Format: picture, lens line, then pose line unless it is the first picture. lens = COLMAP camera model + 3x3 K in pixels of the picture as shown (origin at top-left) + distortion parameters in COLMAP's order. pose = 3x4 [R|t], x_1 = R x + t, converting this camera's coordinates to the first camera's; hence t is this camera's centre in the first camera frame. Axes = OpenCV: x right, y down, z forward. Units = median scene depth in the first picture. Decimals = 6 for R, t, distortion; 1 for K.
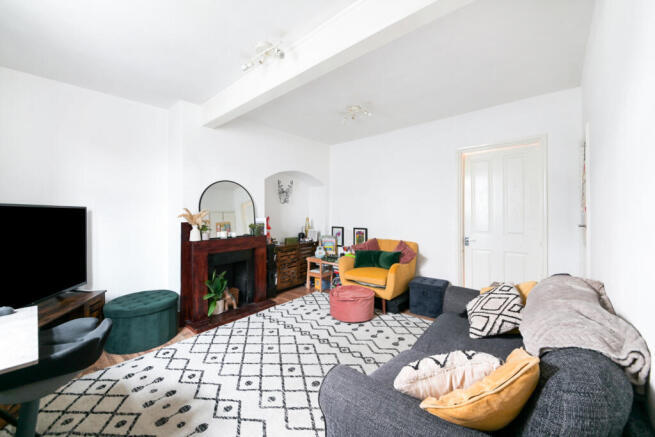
lens RADIAL K [[260.1, 0, 326.8], [0, 260.1, 217.4], [0, 0, 1]] dist [0.001334, -0.009096]
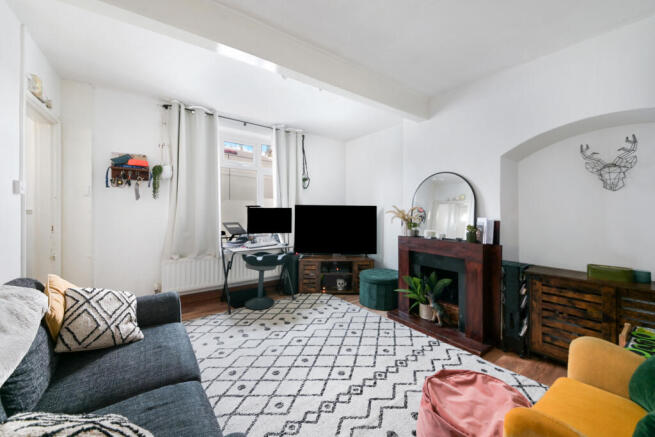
lens RADIAL K [[255.0, 0, 327.5], [0, 255.0, 218.5], [0, 0, 1]] dist [0.002518, -0.008307]
pose [[-0.220832, 0.034595, -0.974698, 0.518796], [-0.027845, 0.998740, 0.041757, -0.014214], [0.974914, 0.036362, -0.219590, 0.822088]]
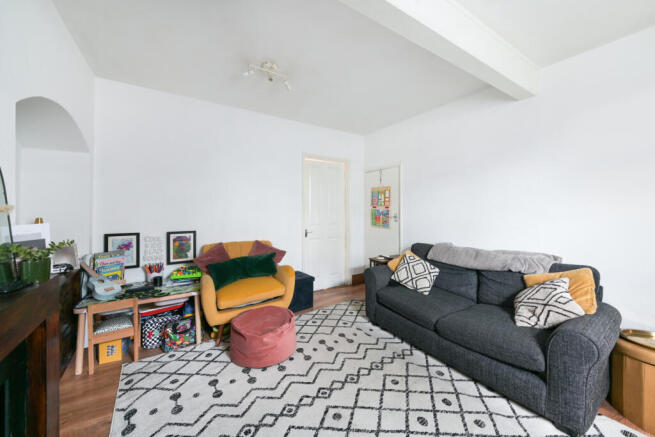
lens RADIAL K [[241.2, 0, 329.5], [0, 241.2, 215.2], [0, 0, 1]] dist [0.000464, -0.000135]
pose [[0.260624, -0.015976, 0.965308, -0.480395], [0.016458, 0.999791, 0.012103, -0.003173], [-0.965300, 0.012733, 0.260833, 0.629977]]
